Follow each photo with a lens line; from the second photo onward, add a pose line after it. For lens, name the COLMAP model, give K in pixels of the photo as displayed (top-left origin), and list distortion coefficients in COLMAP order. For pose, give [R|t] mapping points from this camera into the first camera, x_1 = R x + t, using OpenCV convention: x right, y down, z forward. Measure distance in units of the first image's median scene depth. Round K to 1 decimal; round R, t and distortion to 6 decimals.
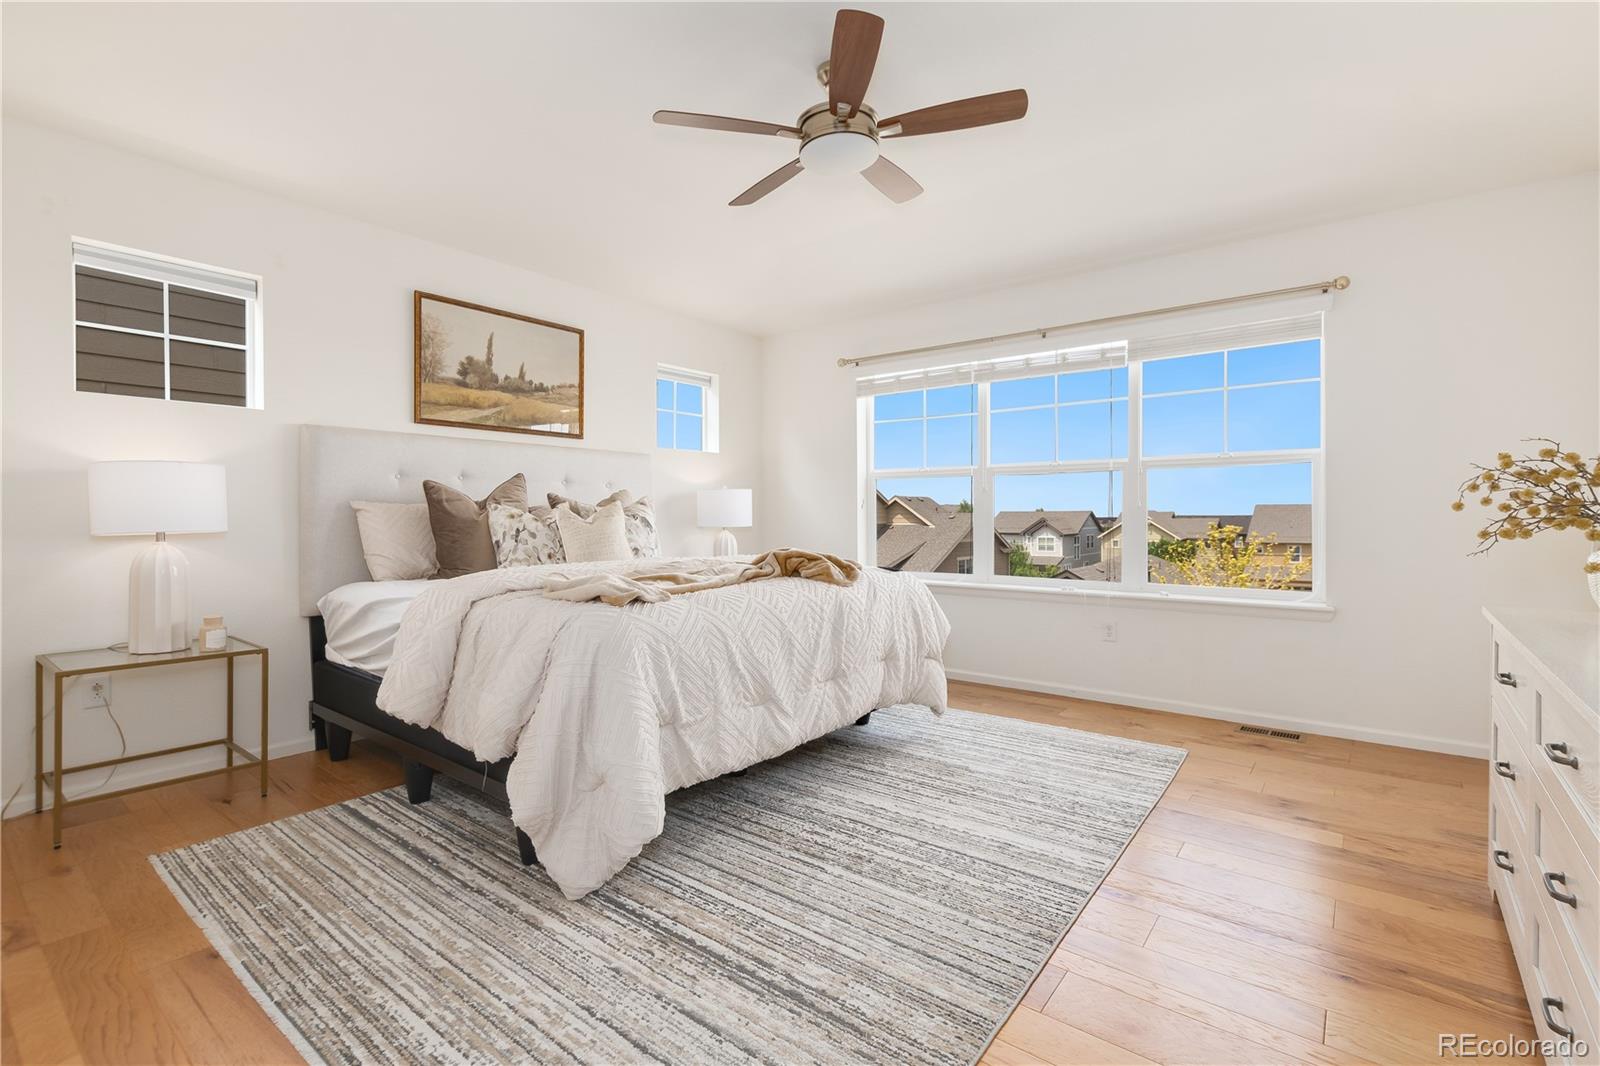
lens RADIAL K [[722.4, 0, 811.4], [0, 722.4, 519.8], [0, 0, 1]] dist [0.007140, -0.001336]
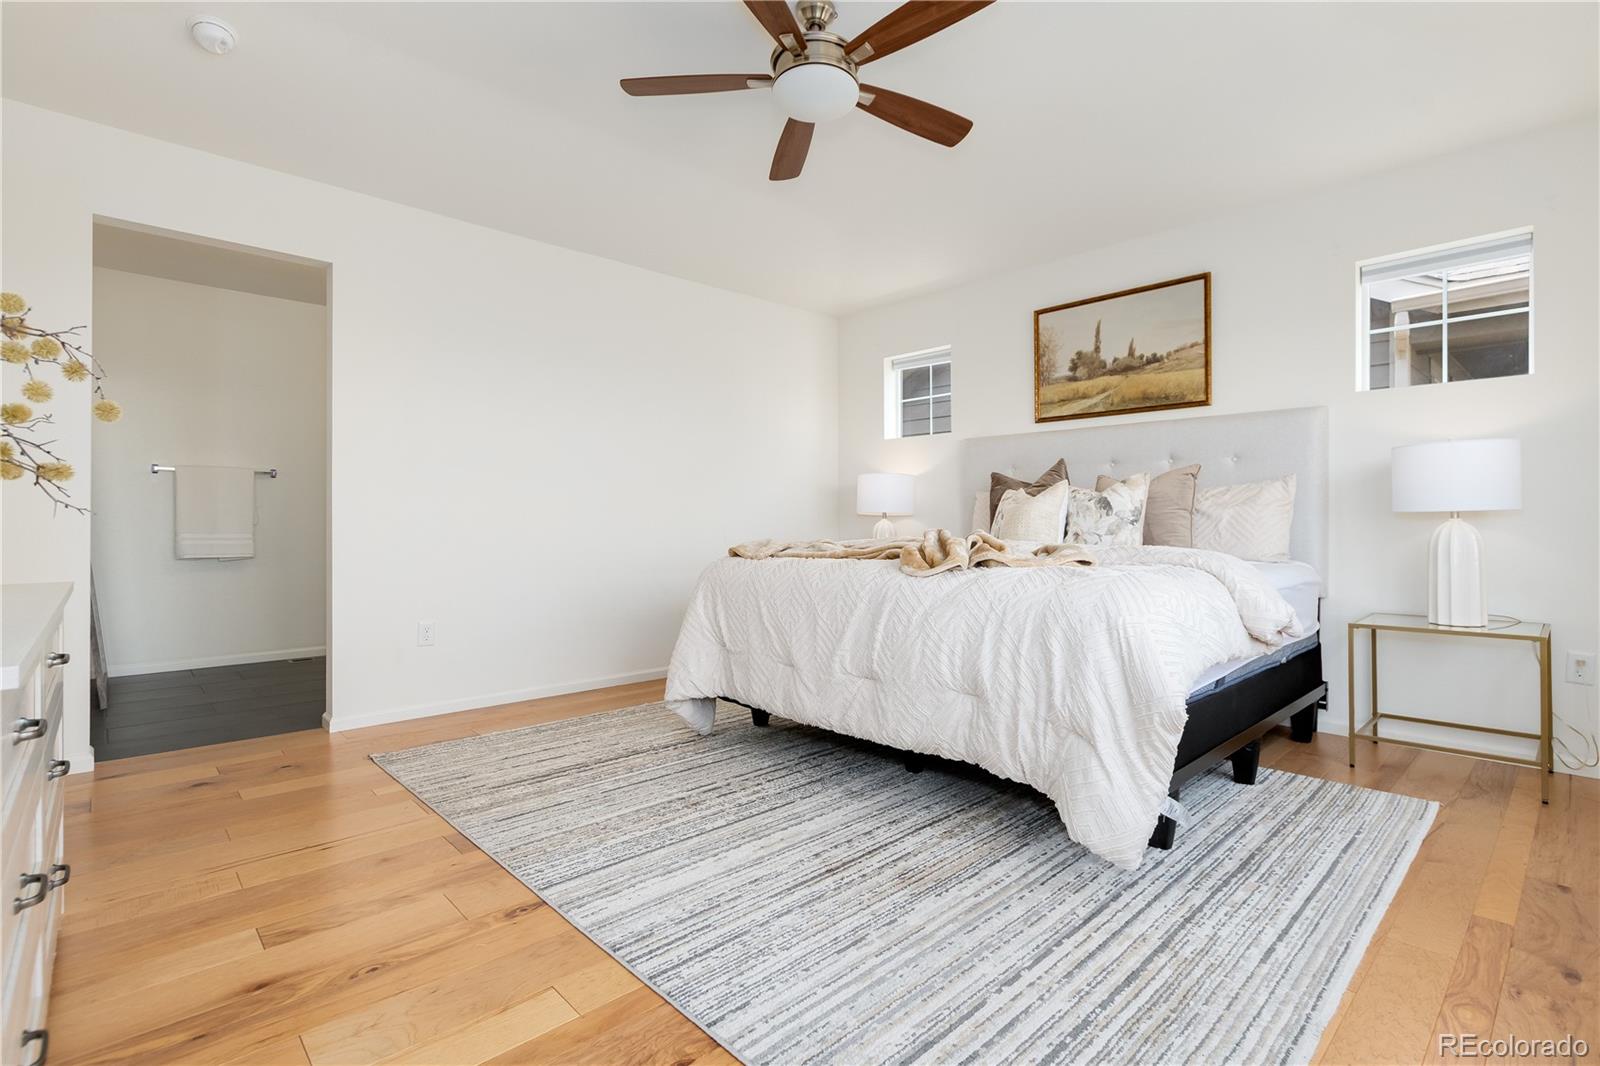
lens RADIAL K [[735.0, 0, 809.7], [0, 735.0, 525.3], [0, 0, 1]] dist [-0.003709, 0.000008]
pose [[-0.144825, 0.009422, -0.989413, 0.849230], [-0.005756, 0.999930, 0.010364, 0.027096], [0.989441, 0.007196, -0.144760, 0.997760]]
